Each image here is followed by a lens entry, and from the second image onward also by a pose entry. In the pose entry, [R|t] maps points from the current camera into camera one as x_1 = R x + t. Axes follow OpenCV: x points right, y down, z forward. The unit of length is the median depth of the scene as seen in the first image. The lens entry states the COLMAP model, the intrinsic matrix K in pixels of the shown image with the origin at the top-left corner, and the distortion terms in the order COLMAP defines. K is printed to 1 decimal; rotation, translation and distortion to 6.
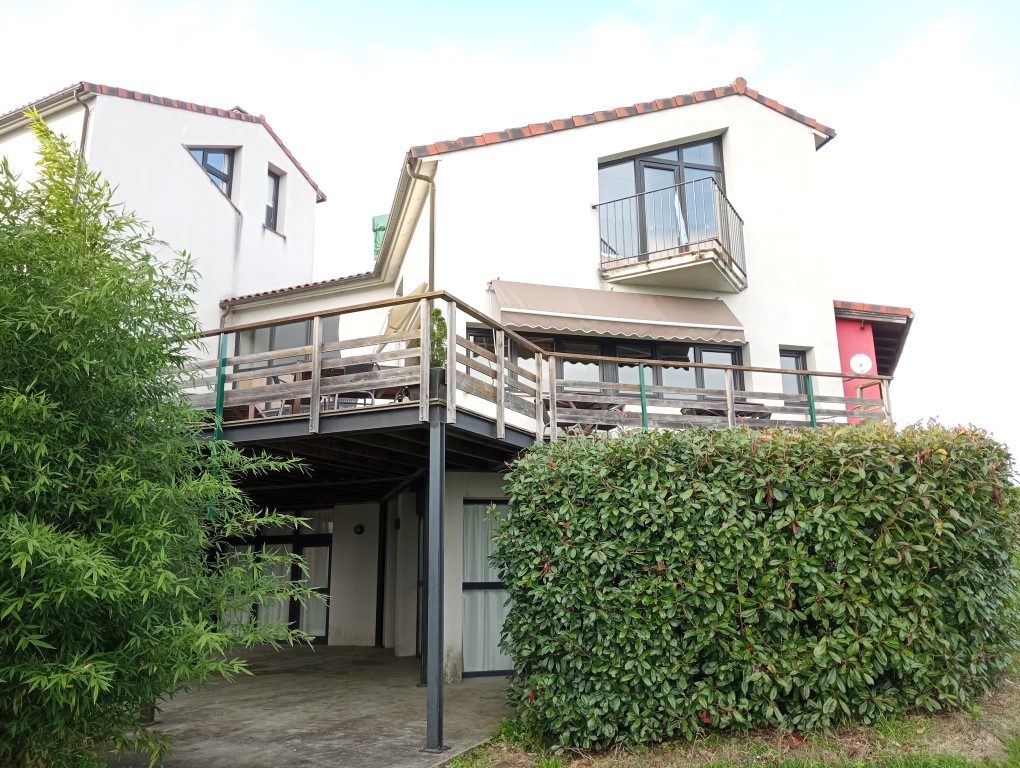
lens RADIAL K [[774.8, 0, 510.0], [0, 774.8, 384.0], [0, 0, 1]] dist [0.009433, 0.005090]
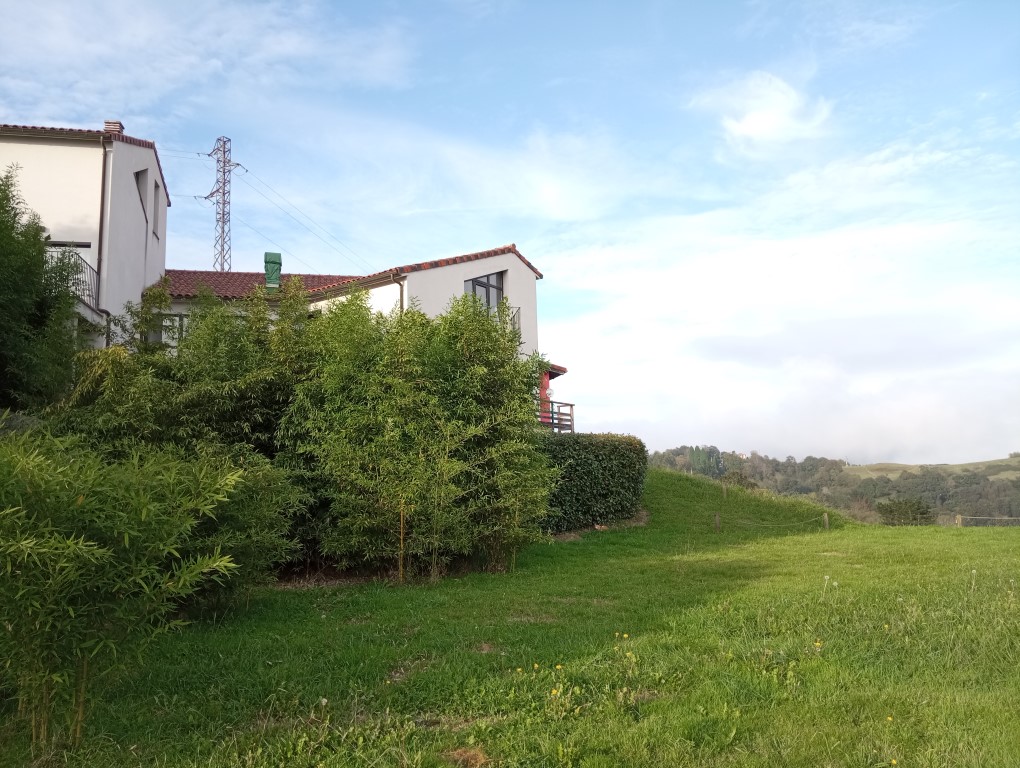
lens RADIAL K [[763.0, 0, 510.0], [0, 763.0, 384.0], [0, 0, 1]] dist [0.067085, 0.000497]
pose [[0.786003, 0.082816, 0.612650, -0.924423], [-0.127044, 0.991474, 0.028968, -0.096478], [-0.605028, -0.100602, 0.789823, -0.609700]]
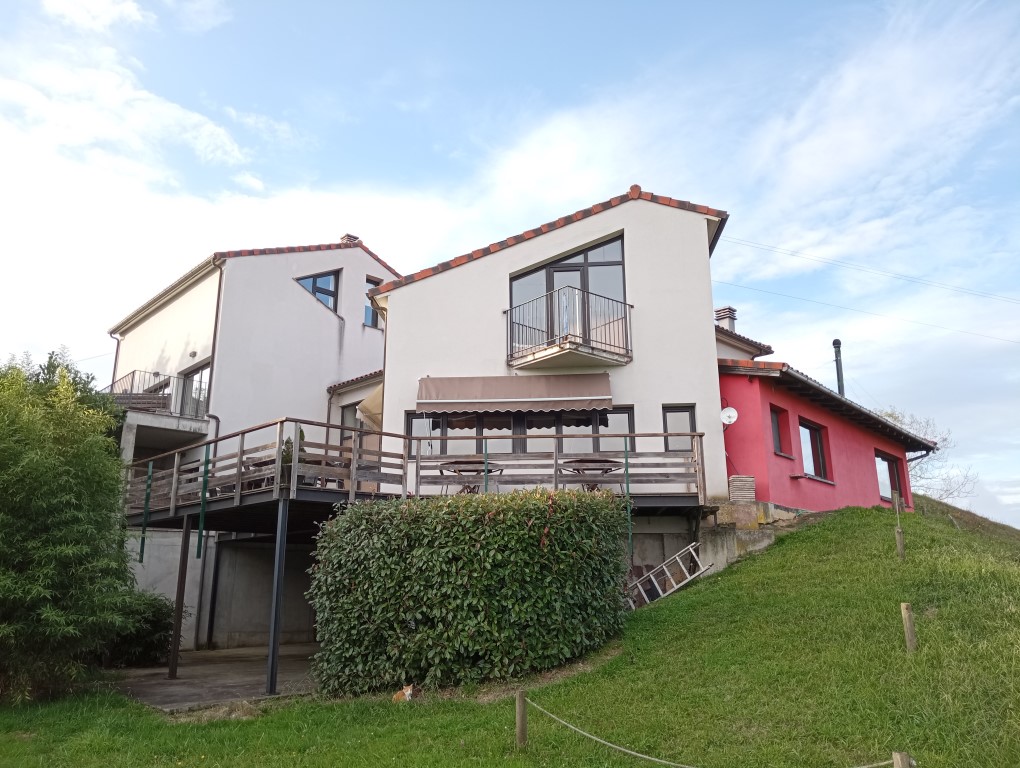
lens RADIAL K [[763.0, 0, 510.0], [0, 763.0, 384.0], [0, 0, 1]] dist [0.067085, 0.000497]
pose [[0.938871, -0.083076, -0.334095, 0.510833], [0.075230, 0.996502, -0.036380, -0.054315], [0.335949, 0.009022, 0.941837, -0.213345]]
